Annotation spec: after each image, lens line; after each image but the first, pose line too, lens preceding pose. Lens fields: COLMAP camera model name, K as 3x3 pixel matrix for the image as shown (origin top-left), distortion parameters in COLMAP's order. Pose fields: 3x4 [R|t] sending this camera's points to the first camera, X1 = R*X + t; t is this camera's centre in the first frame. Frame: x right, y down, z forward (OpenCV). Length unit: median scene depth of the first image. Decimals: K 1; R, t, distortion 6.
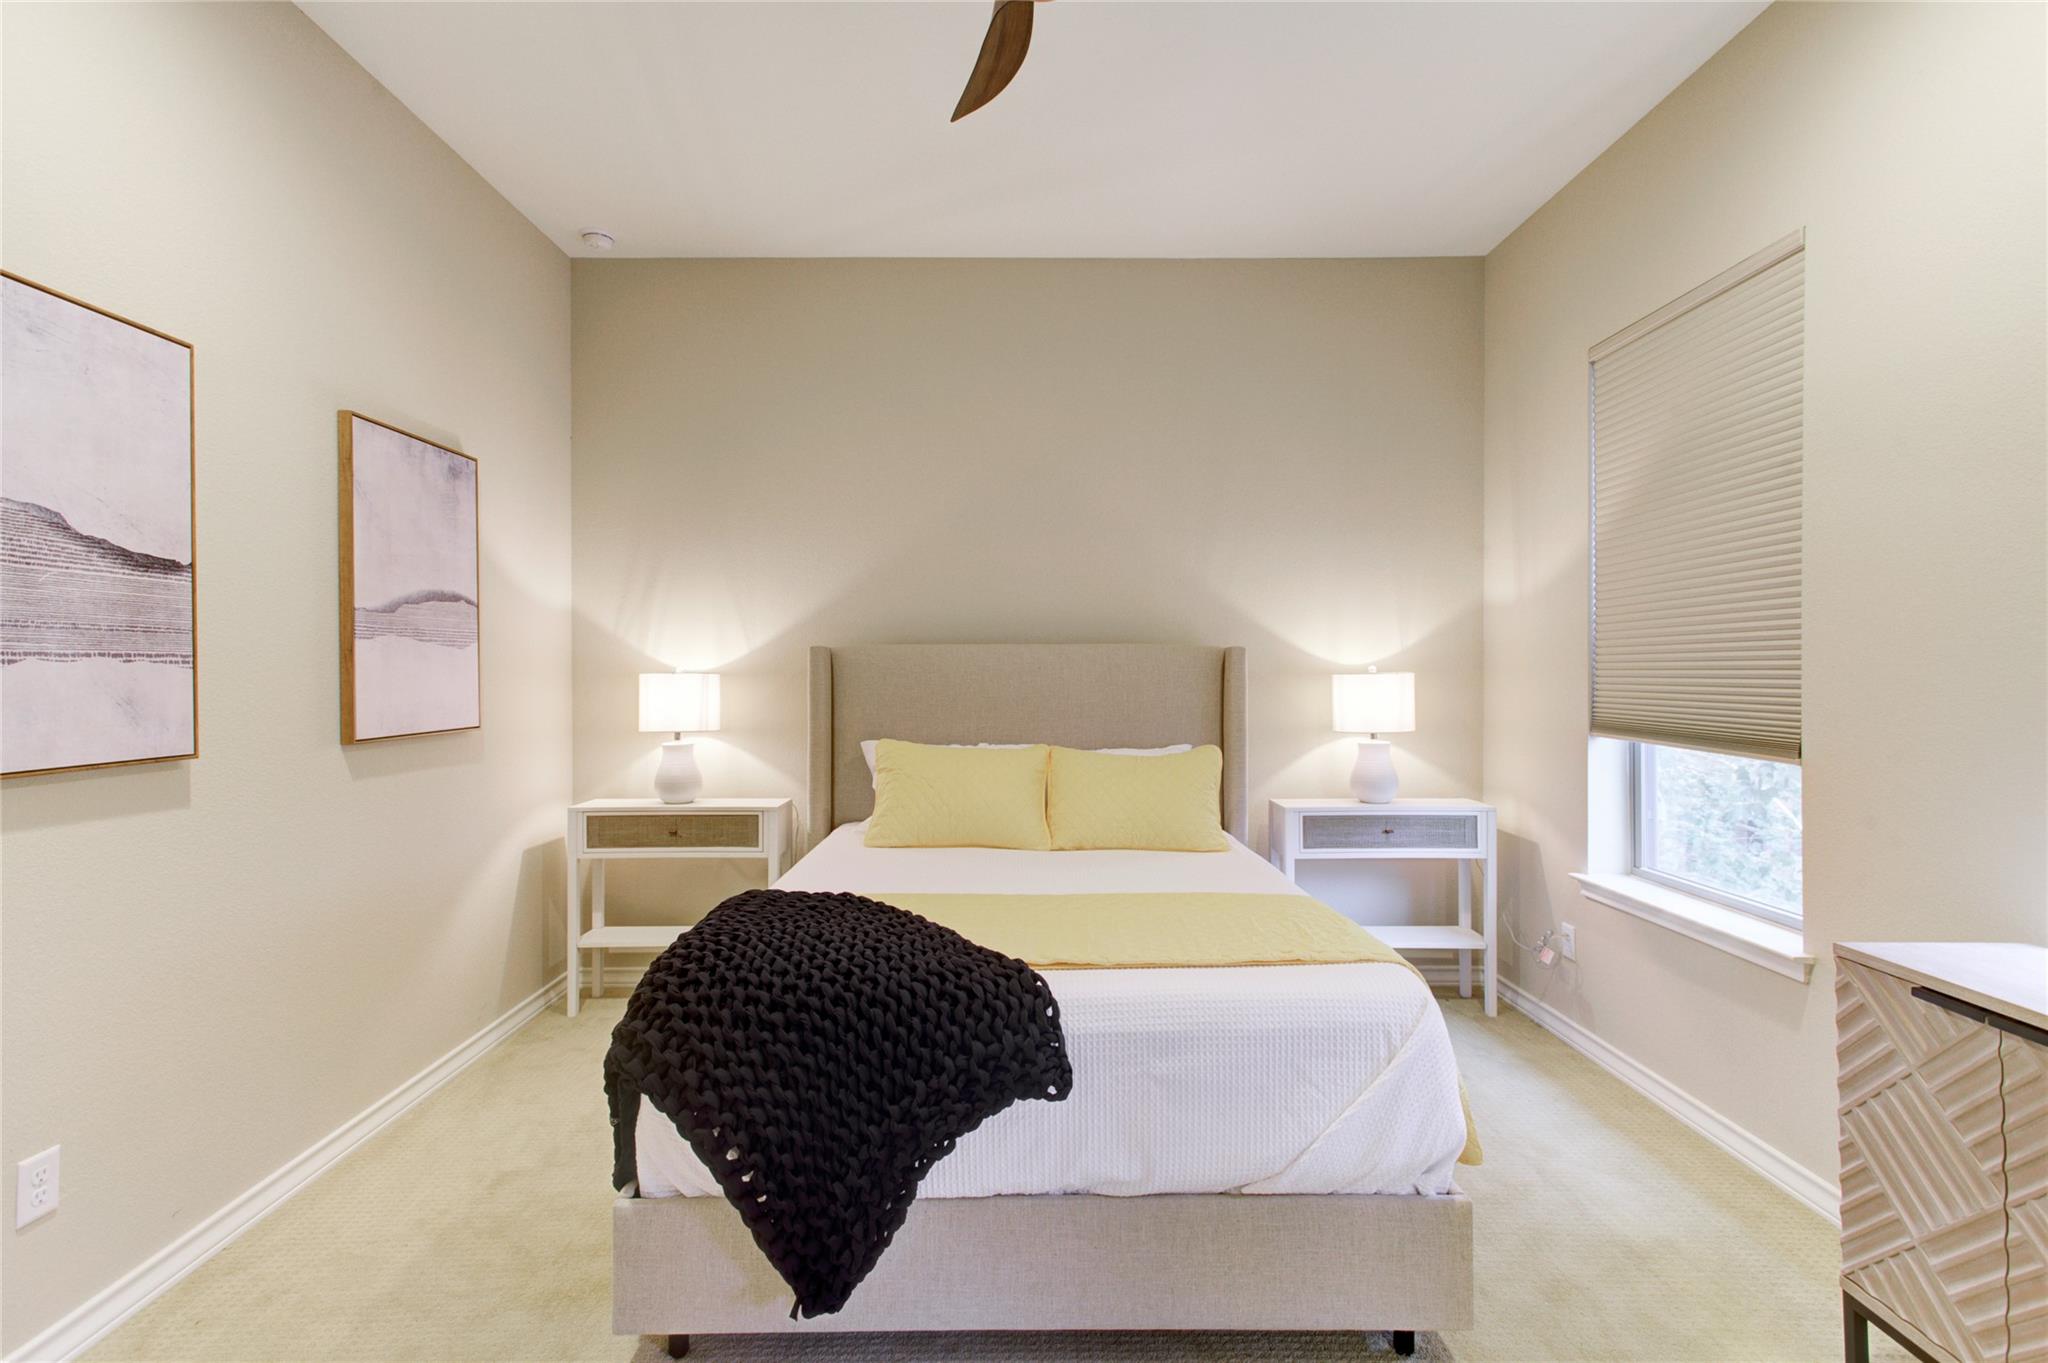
lens RADIAL K [[960.0, 0, 1011.9], [0, 960.0, 669.3], [0, 0, 1]] dist [0.022740, 0.000554]
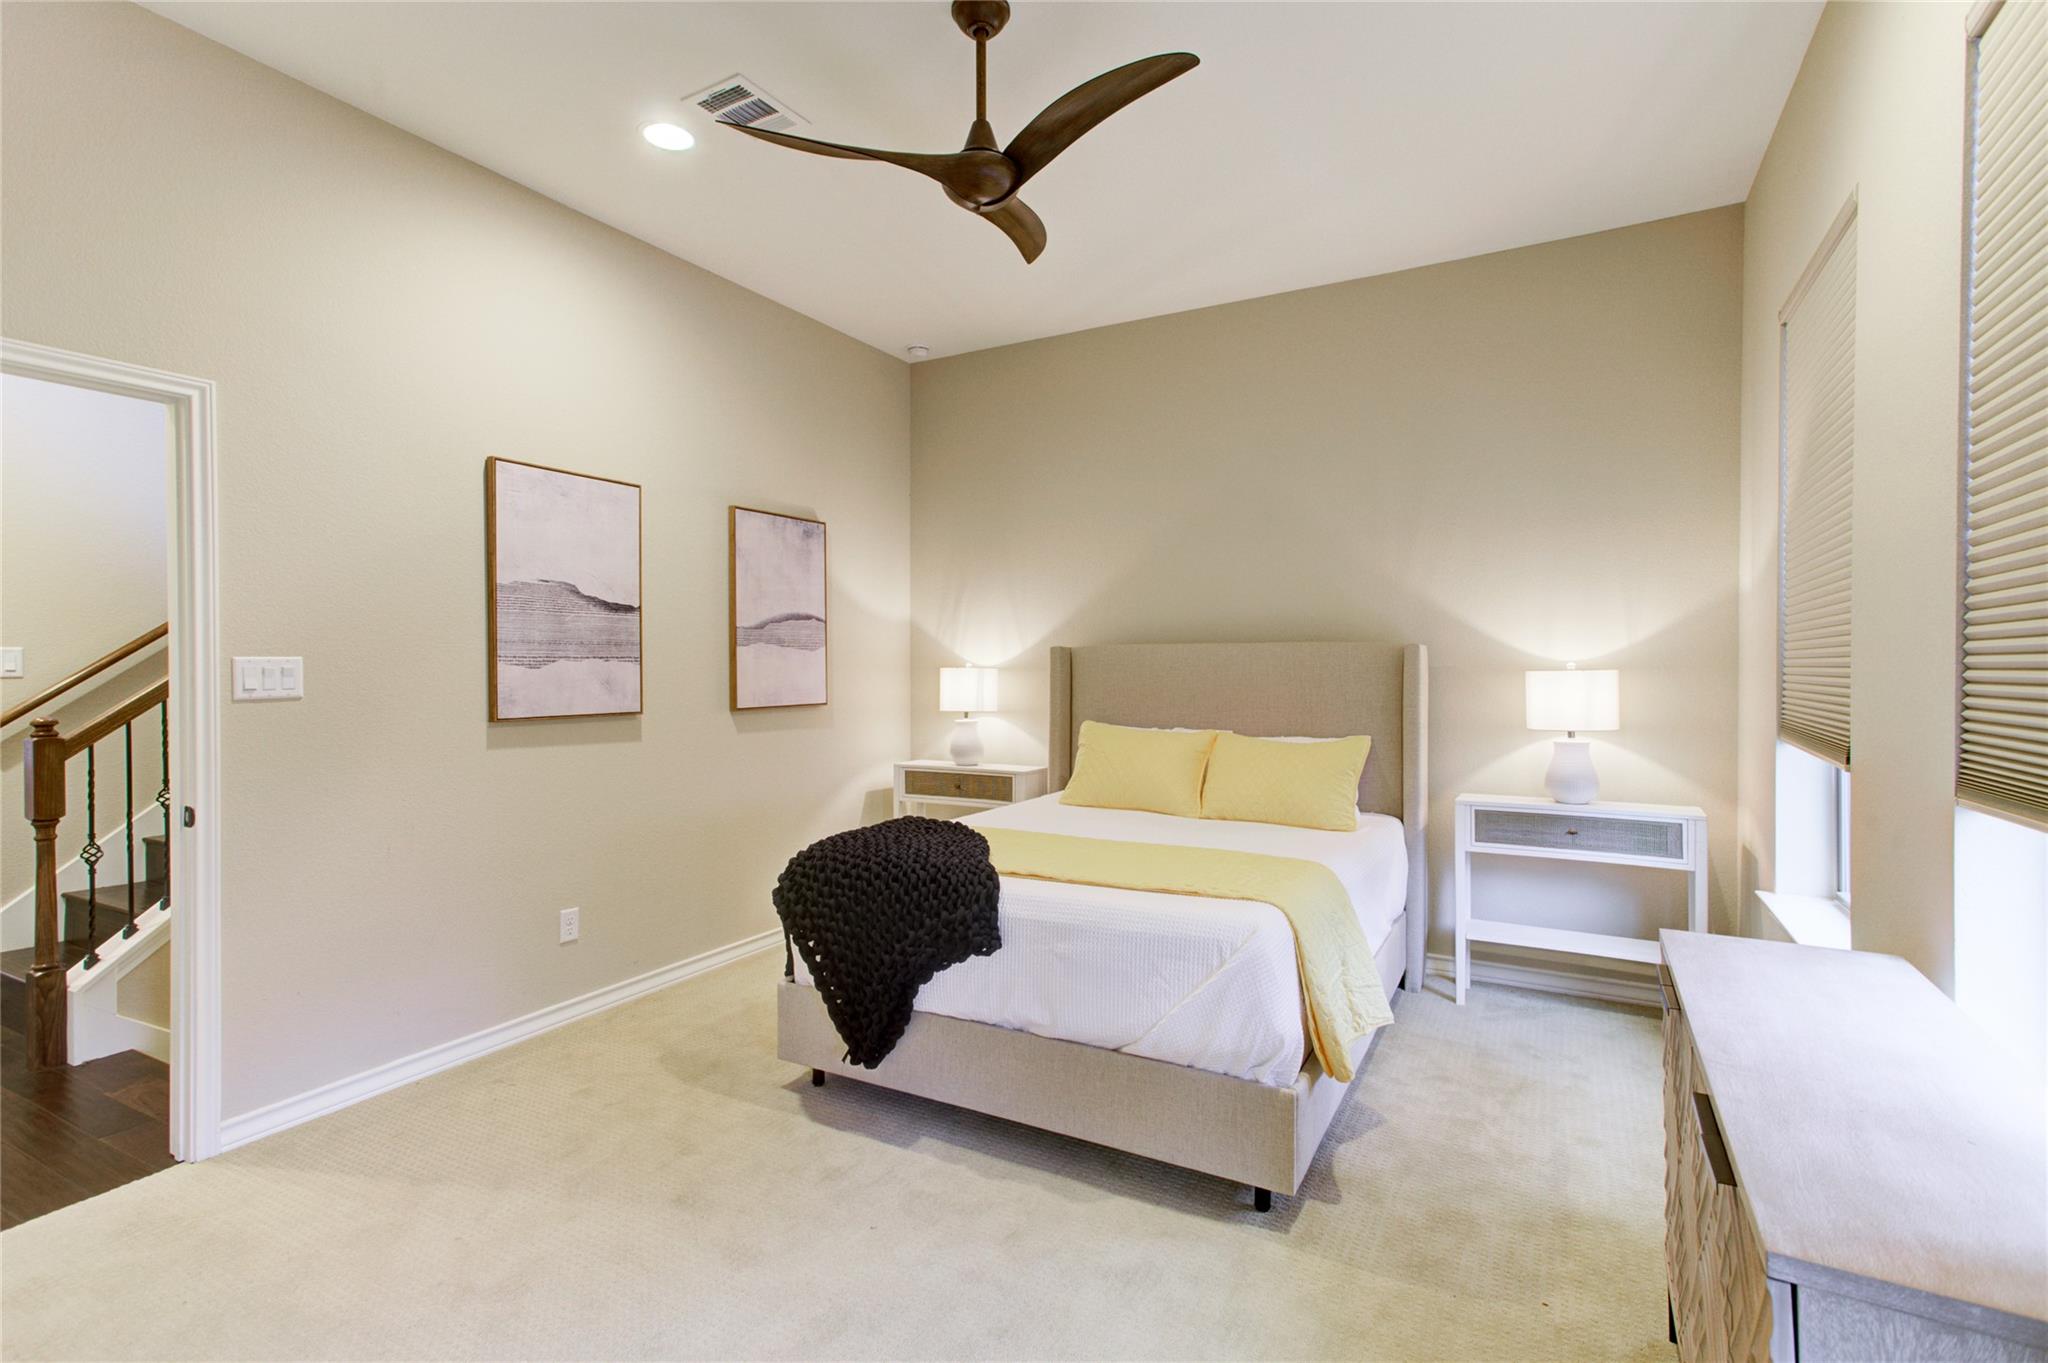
lens RADIAL K [[960.0, 0, 1011.9], [0, 960.0, 669.3], [0, 0, 1]] dist [0.022740, 0.000554]
pose [[0.869442, 0.003551, -0.494023, 0.652776], [-0.000376, 0.999979, 0.006526, -0.004055], [0.494035, -0.005488, 0.869425, -0.214469]]
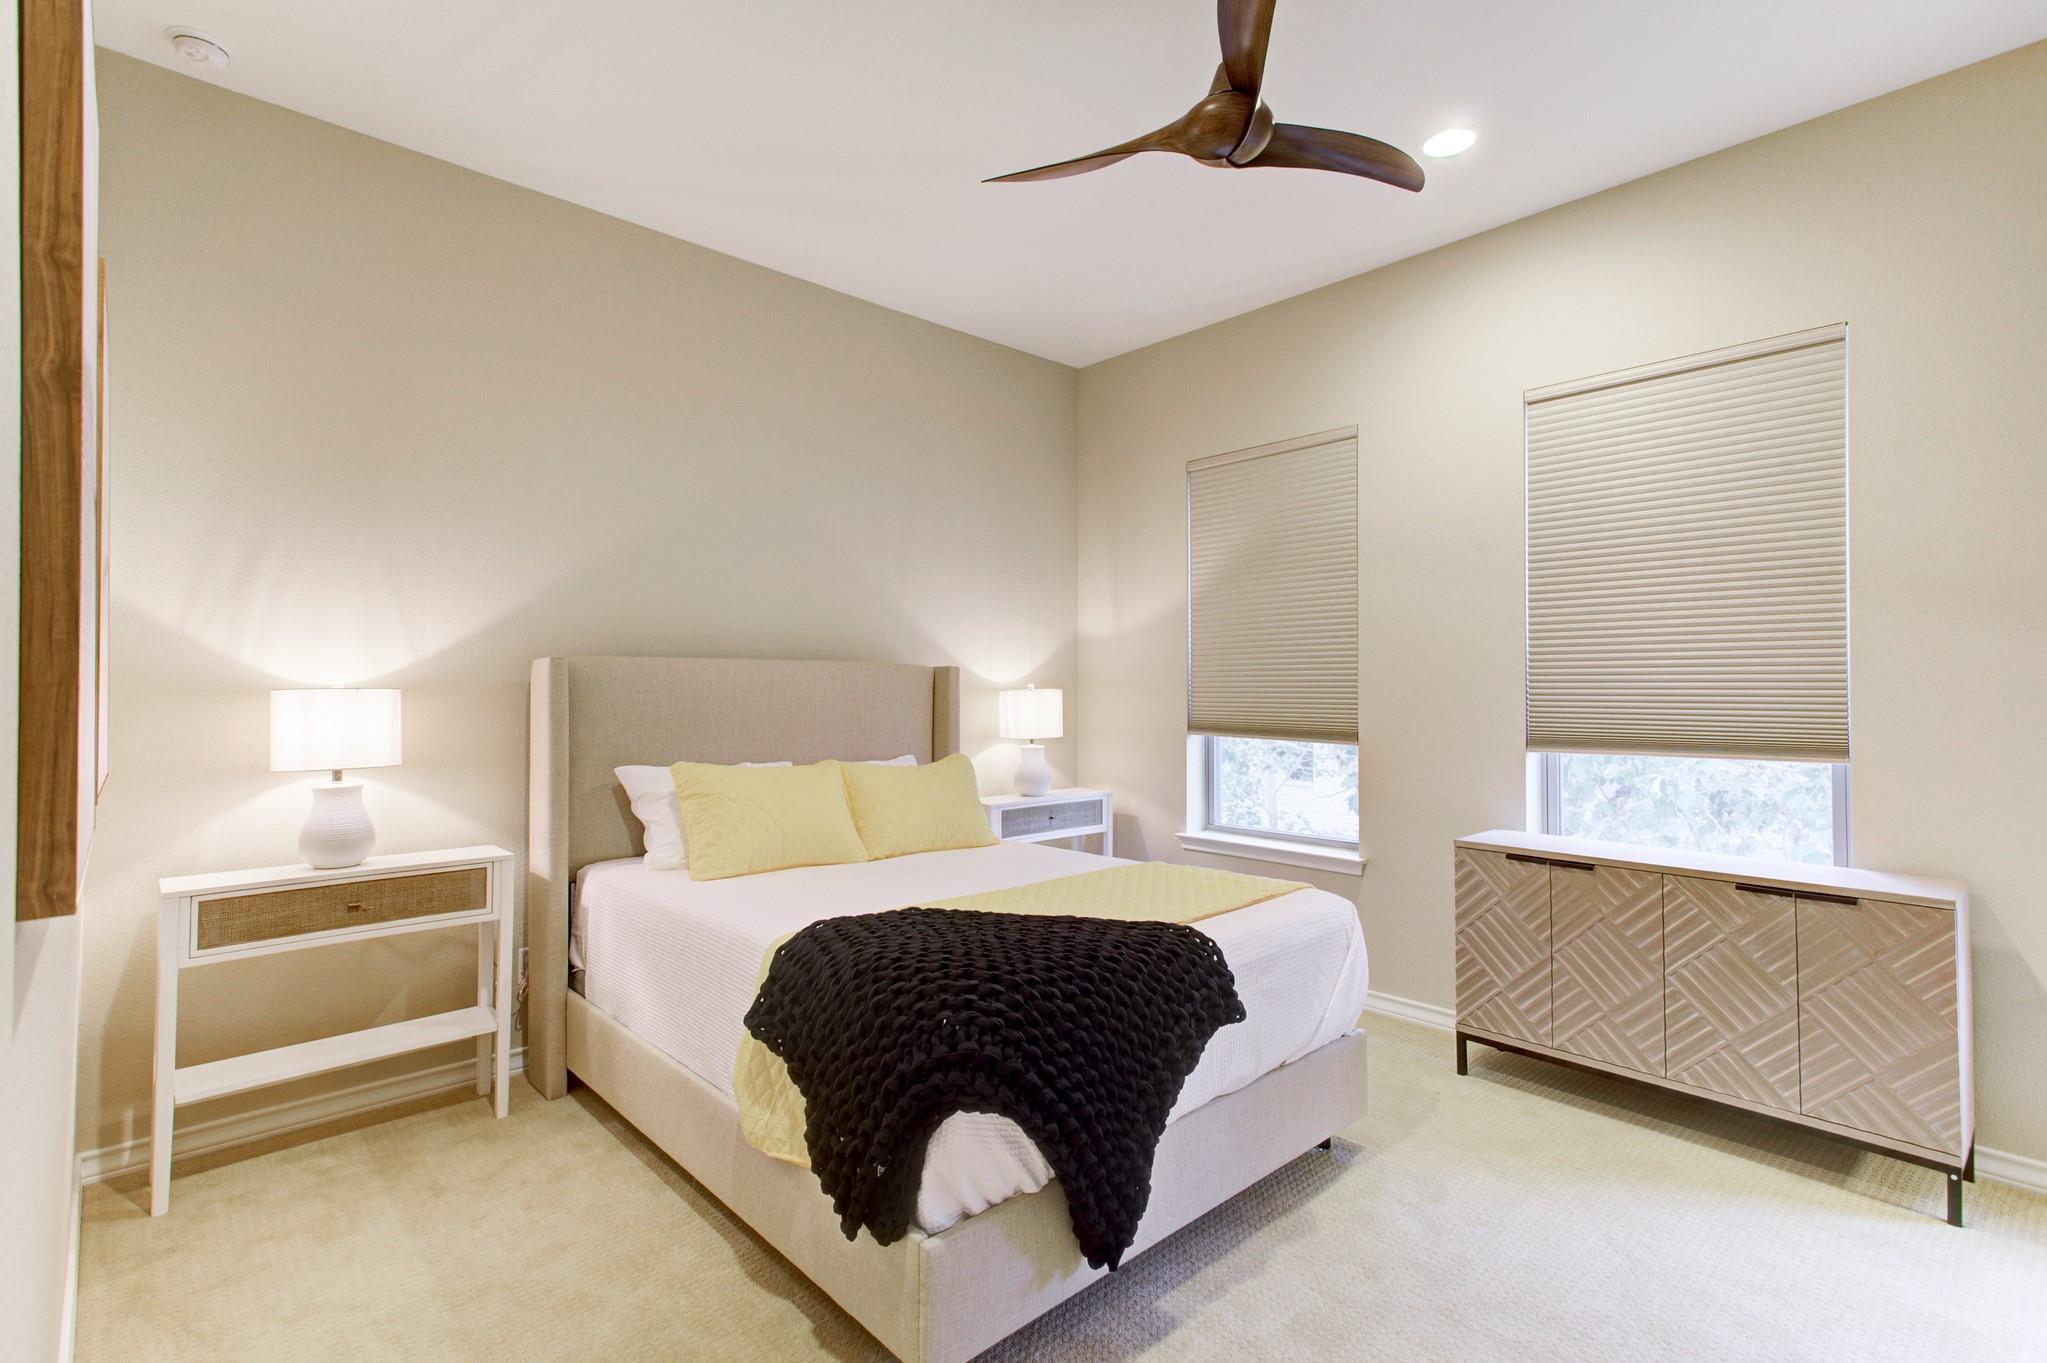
lens RADIAL K [[969.8, 0, 1020.0], [0, 969.8, 669.2], [0, 0, 1]] dist [0.019053, 0.001183]
pose [[0.735540, 0.015712, 0.677299, -0.849549], [-0.004027, 0.999815, -0.018820, 0.002337], [-0.677469, 0.011115, 0.735467, 0.191770]]
